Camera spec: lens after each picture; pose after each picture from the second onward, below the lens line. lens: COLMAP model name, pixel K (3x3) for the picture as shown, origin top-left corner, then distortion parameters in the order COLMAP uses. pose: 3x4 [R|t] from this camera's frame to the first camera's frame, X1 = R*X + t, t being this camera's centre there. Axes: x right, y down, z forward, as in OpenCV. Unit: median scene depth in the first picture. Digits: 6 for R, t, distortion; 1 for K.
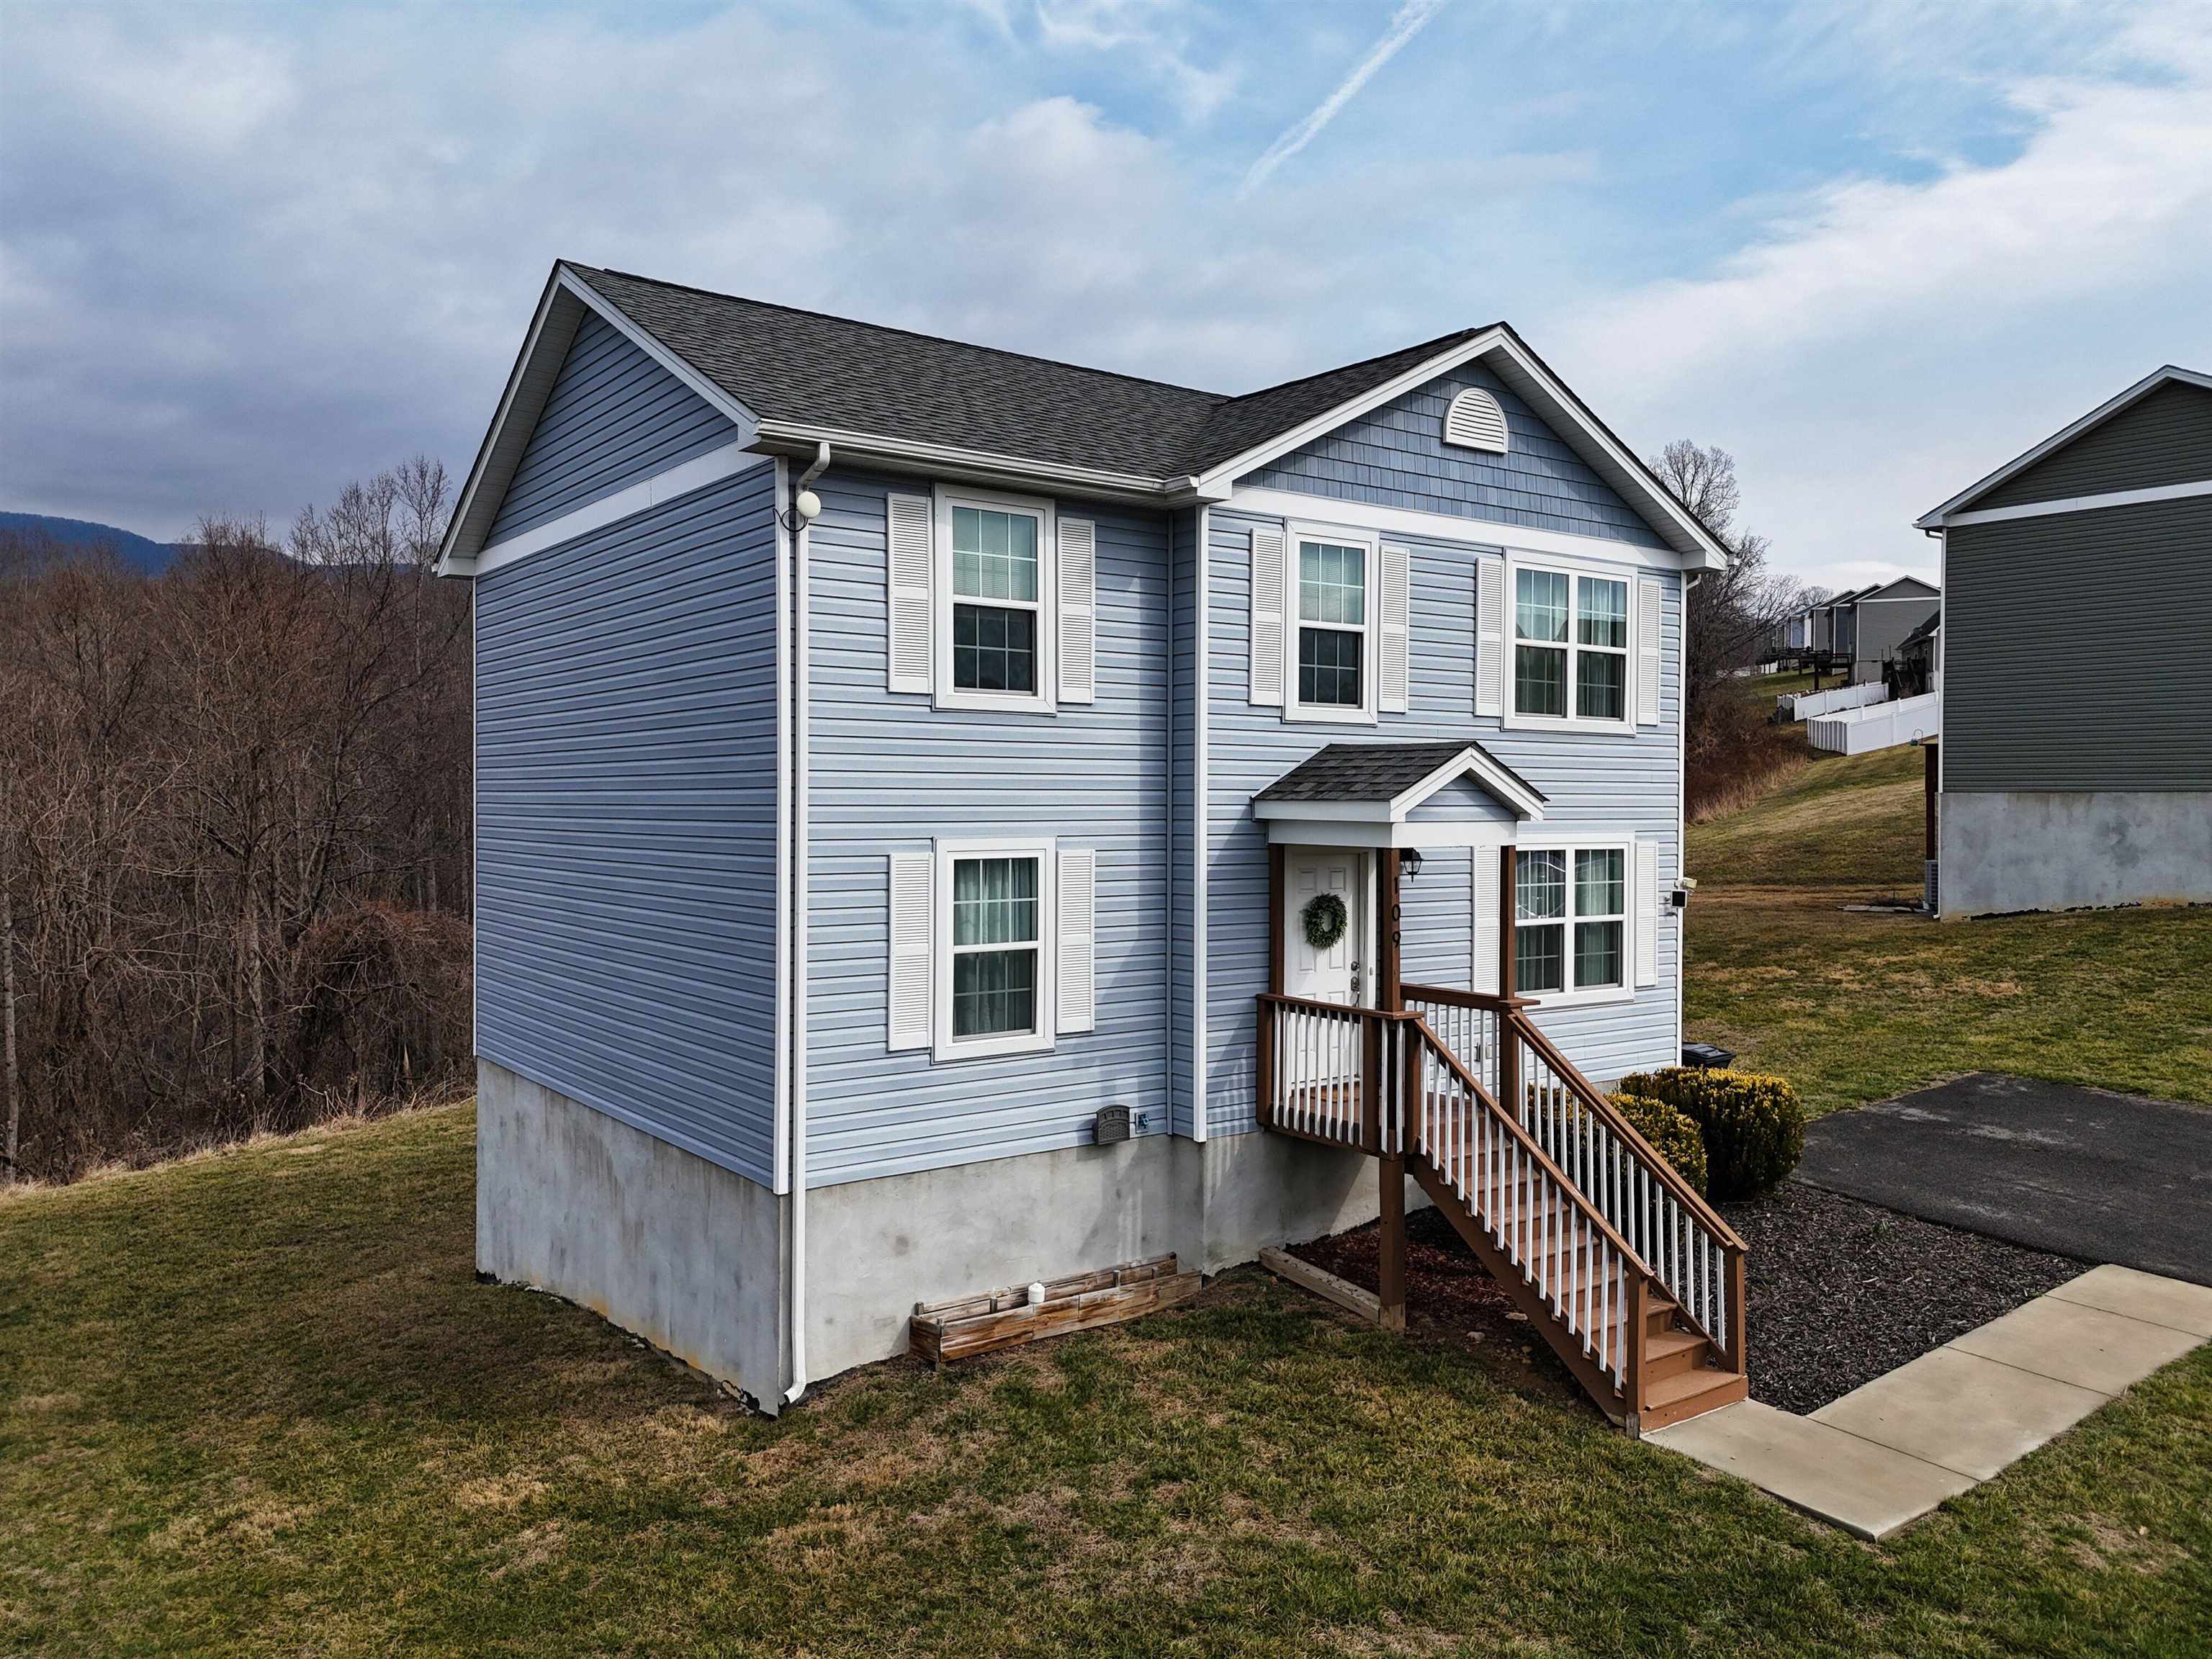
lens RADIAL K [[1627.1, 0, 1115.6], [0, 1627.1, 822.4], [0, 0, 1]] dist [0.077339, -0.076775]
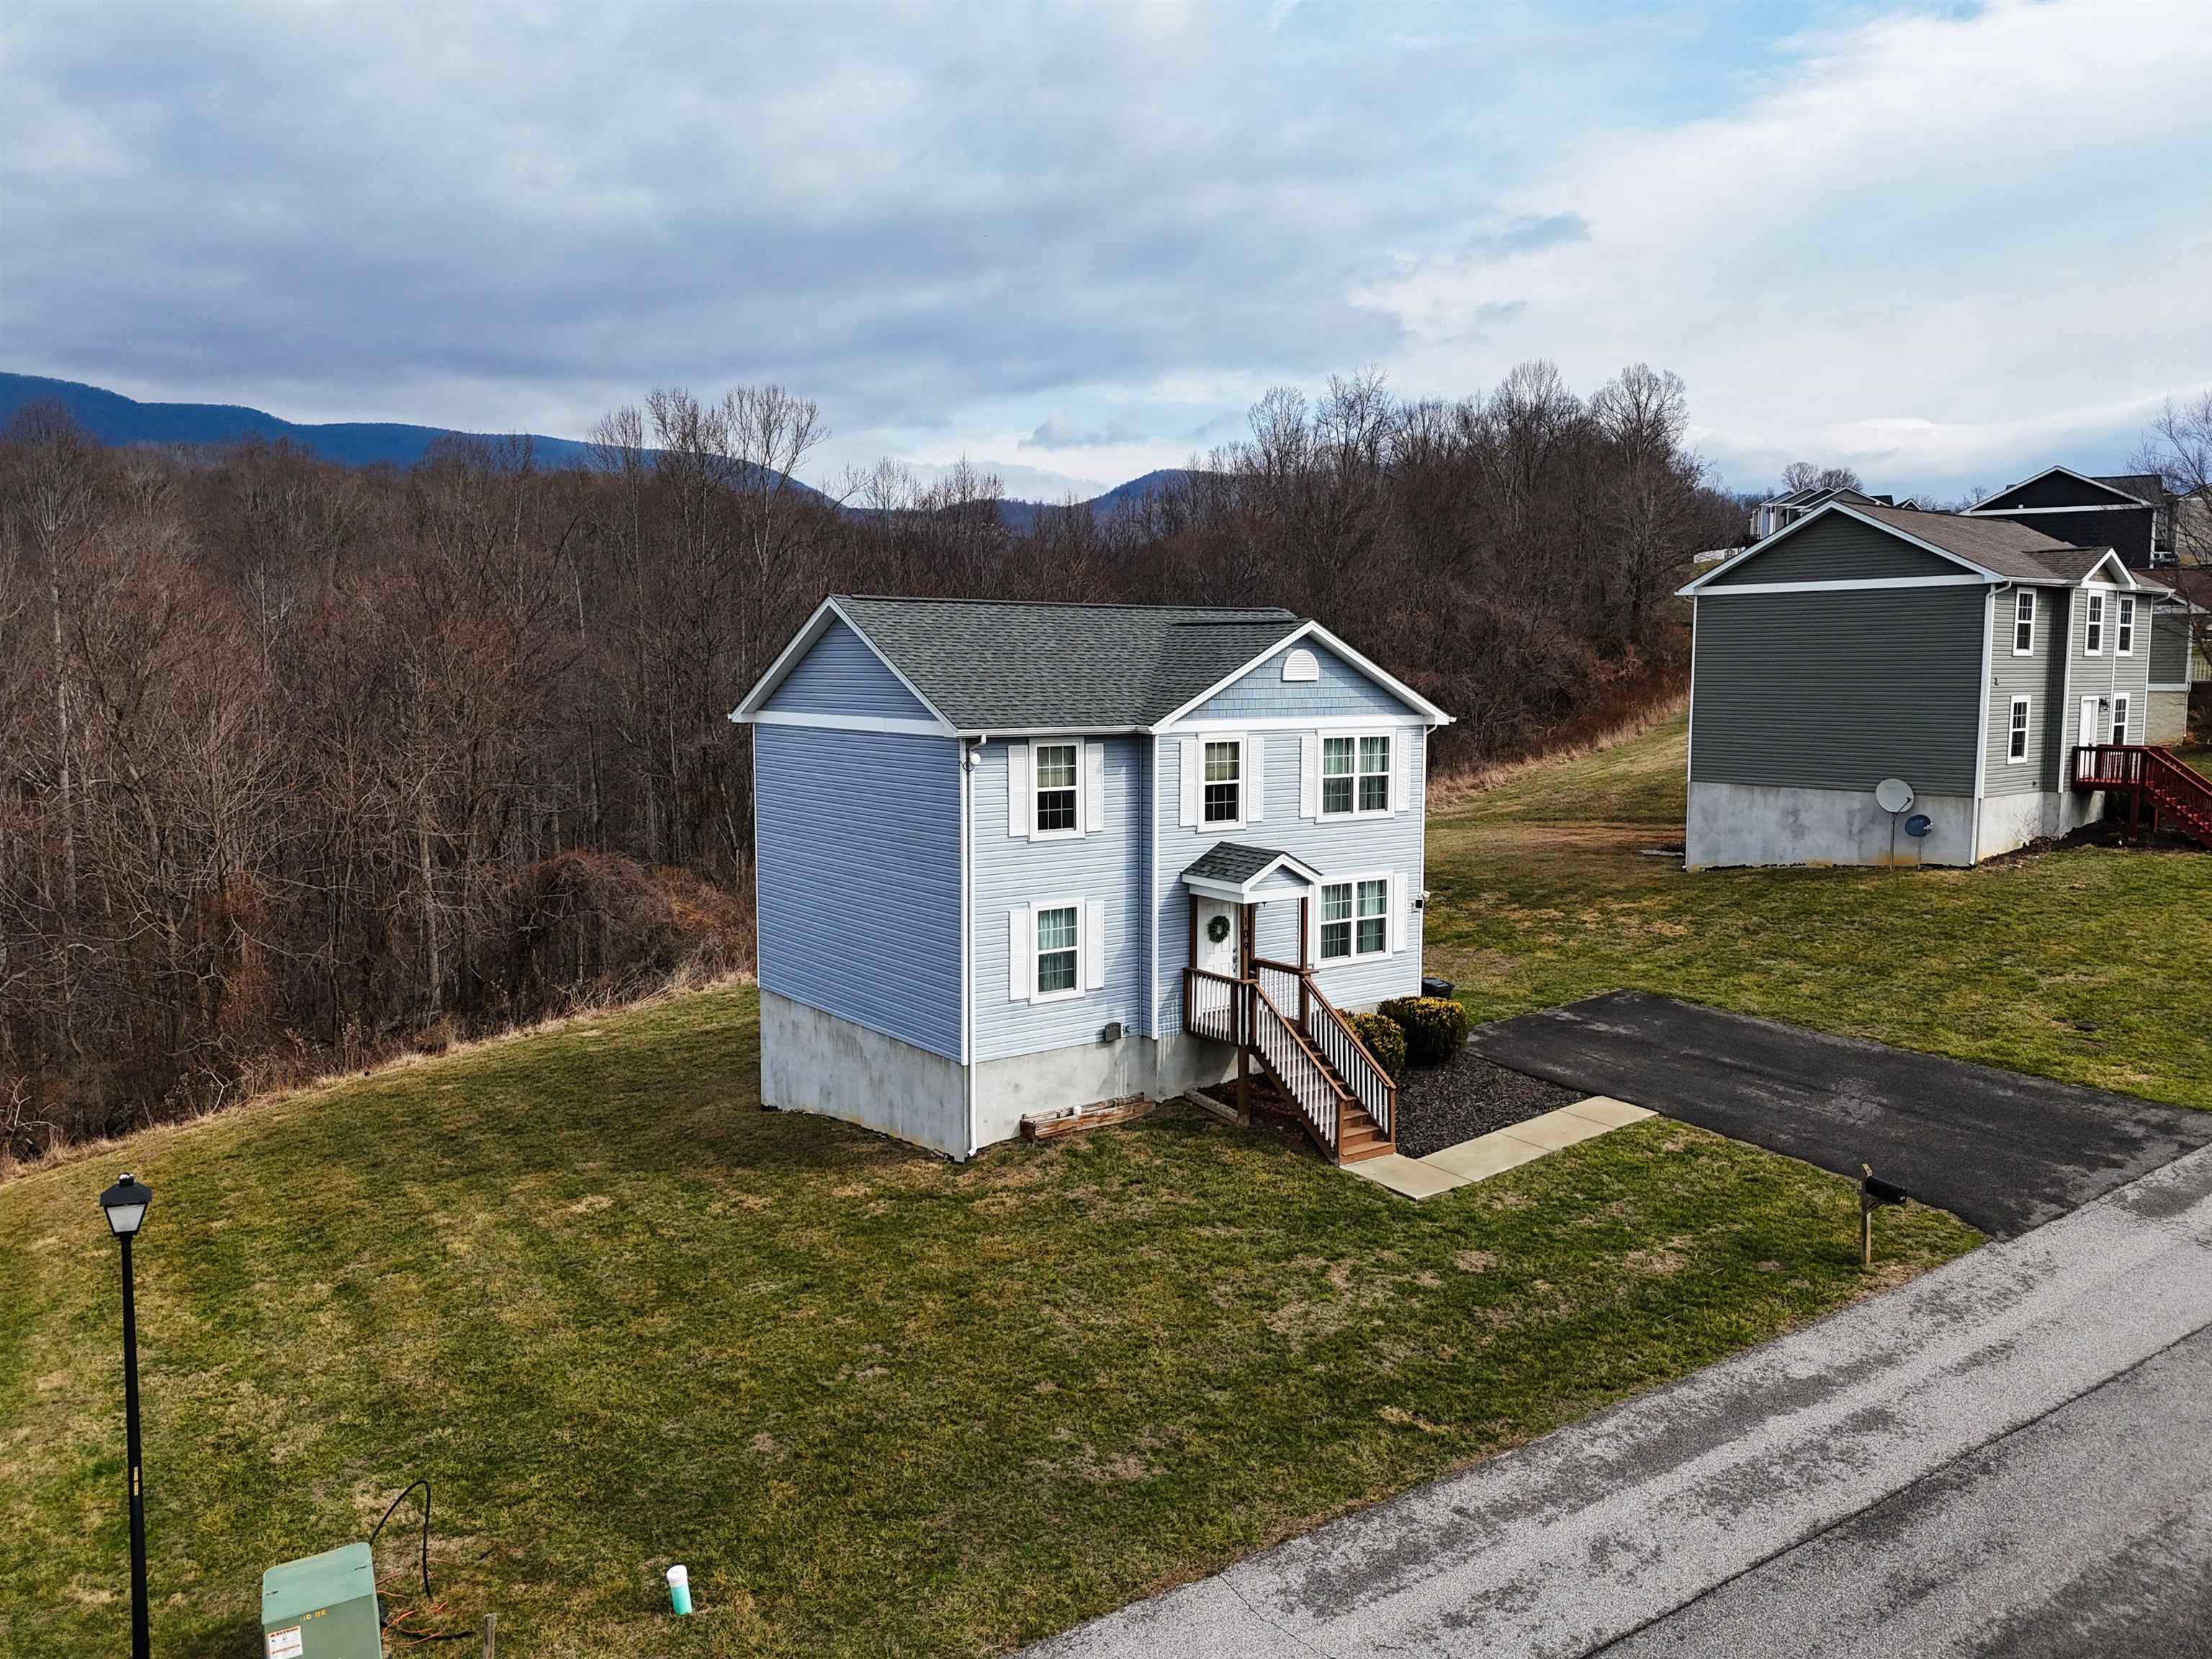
lens RADIAL K [[1617.3, 0, 1113.8], [0, 1617.3, 821.1], [0, 0, 1]] dist [0.089965, -0.087567]
pose [[0.999995, -0.003008, -0.000327, 0.000975], [0.003025, 0.996610, 0.082219, -0.257722], [0.000079, -0.082220, 0.996614, -1.058655]]
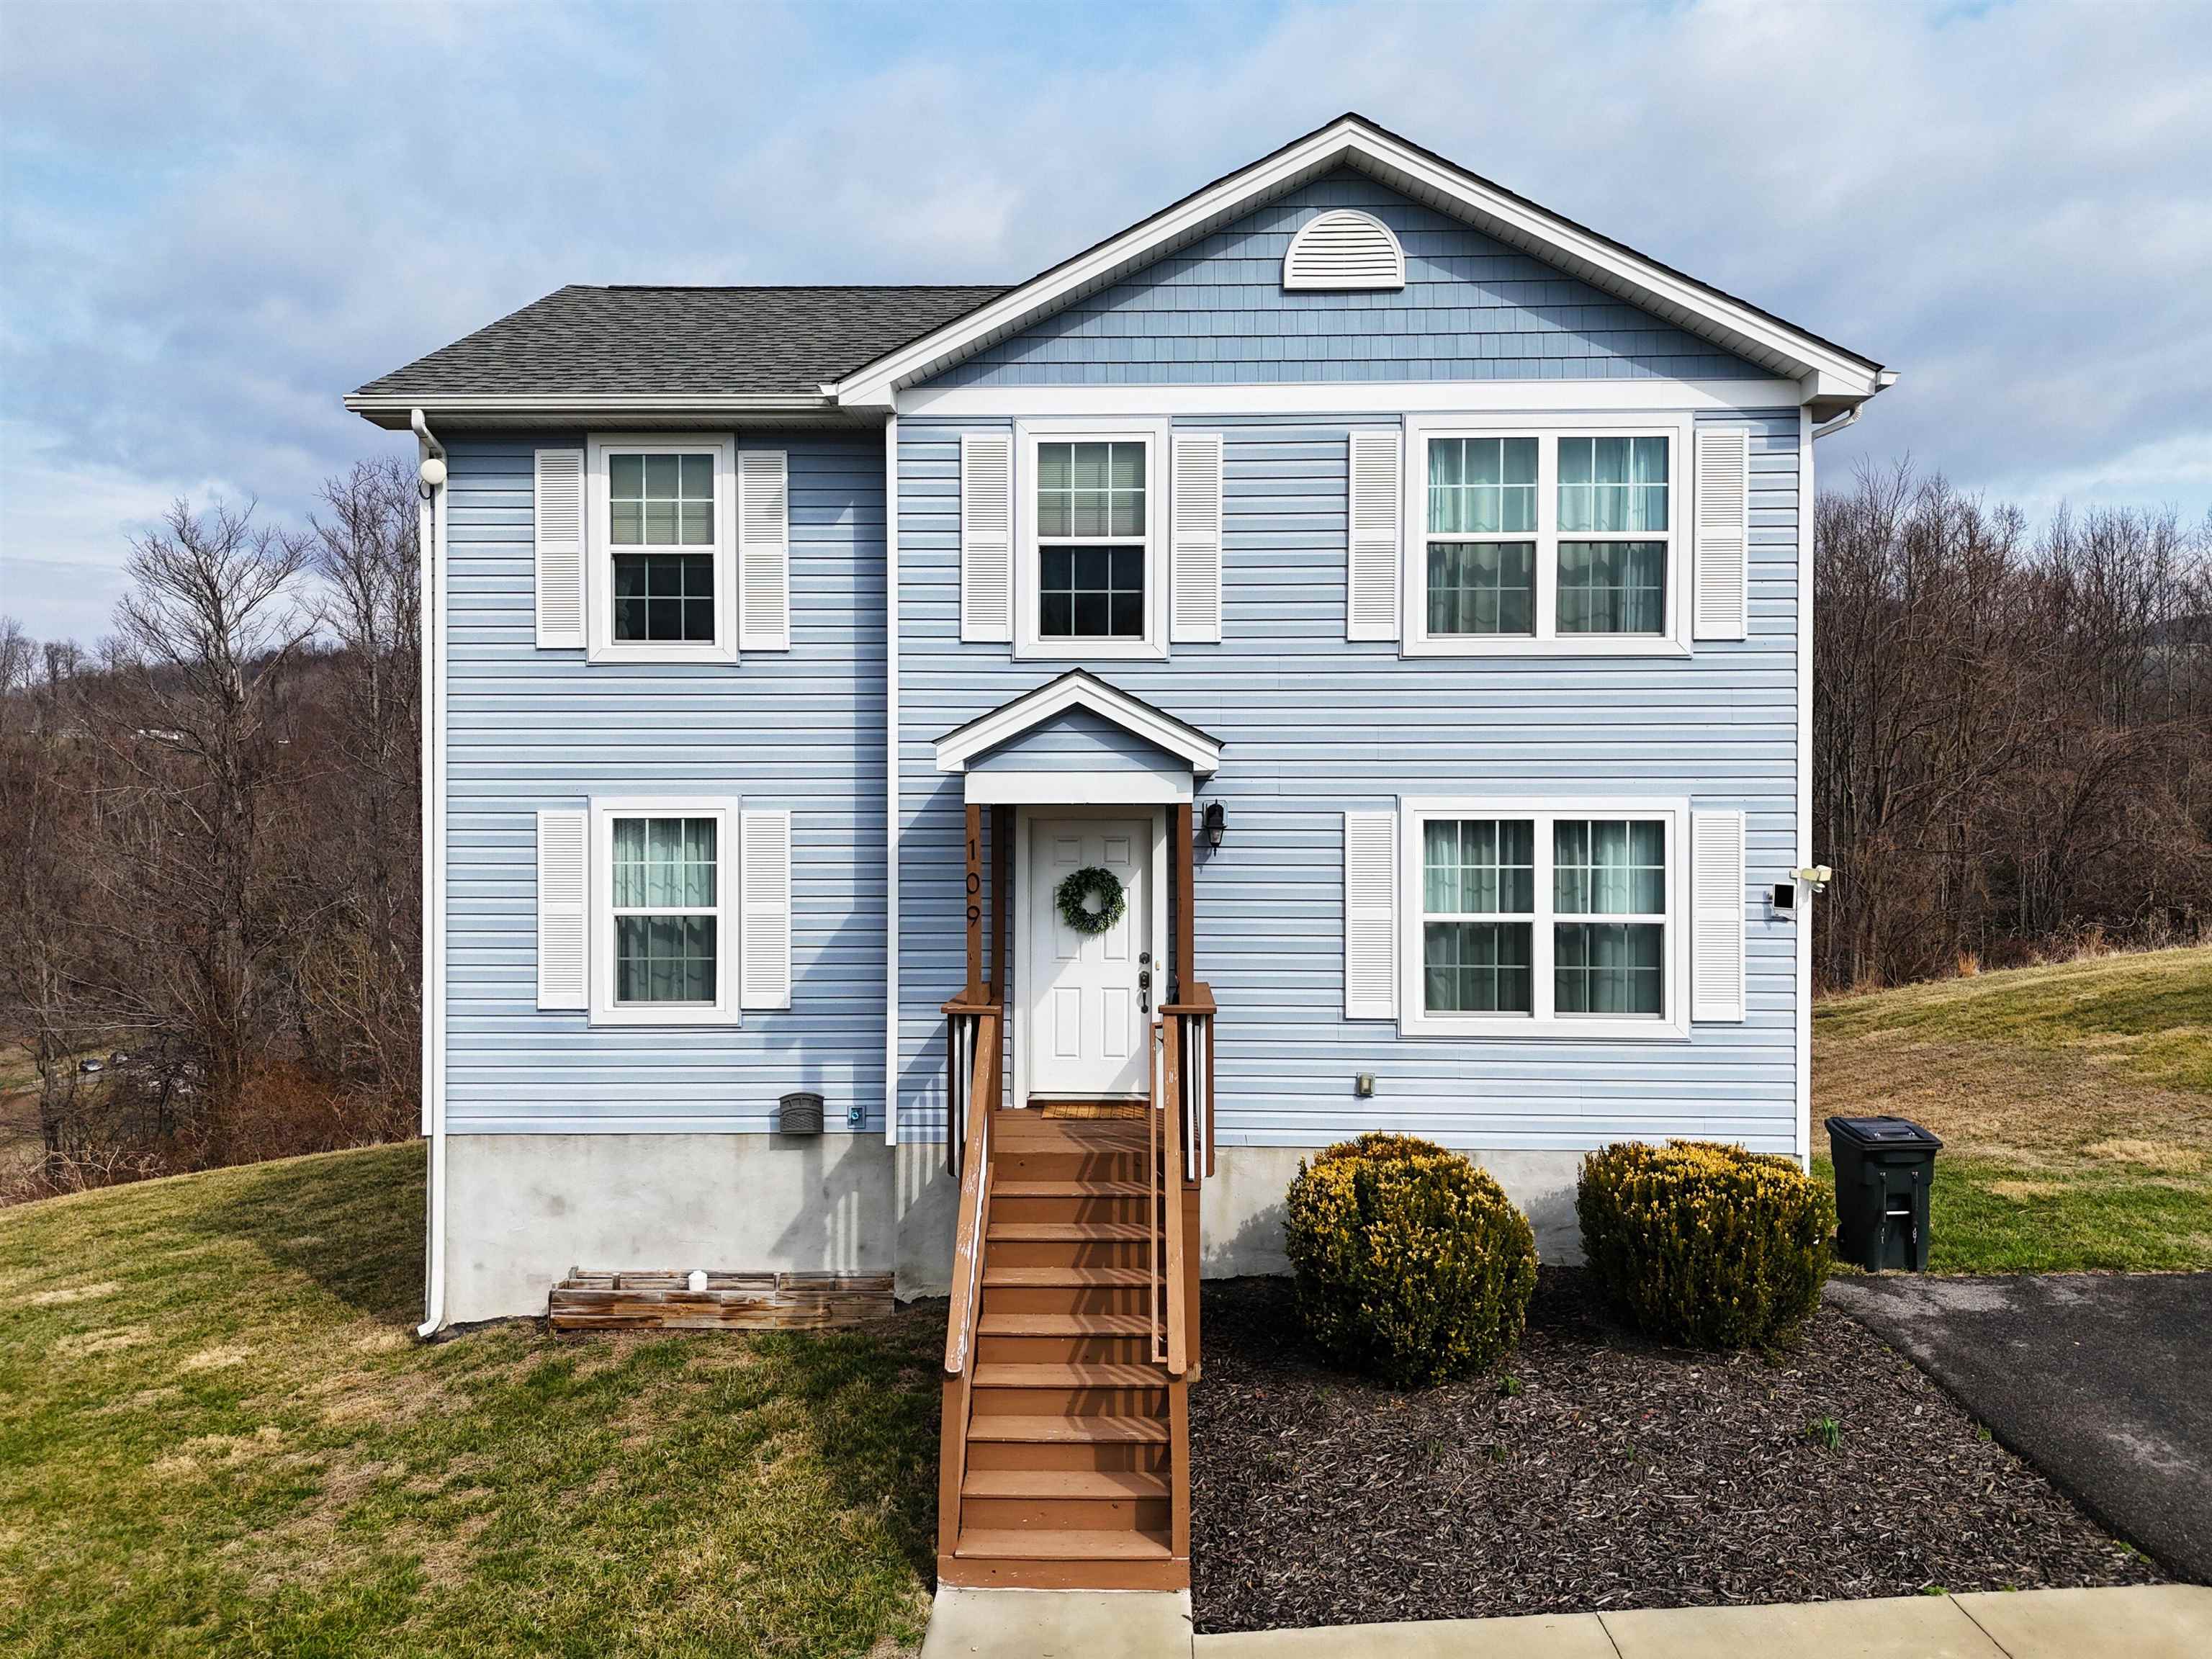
lens RADIAL K [[1633.1, 0, 1110.9], [0, 1633.1, 822.4], [0, 0, 1]] dist [0.051545, -0.029132]
pose [[0.789501, -0.001206, -0.613748, 0.703850], [-0.005454, 0.999945, -0.008981, 0.031311], [0.613725, 0.010438, 0.789451, 0.391871]]
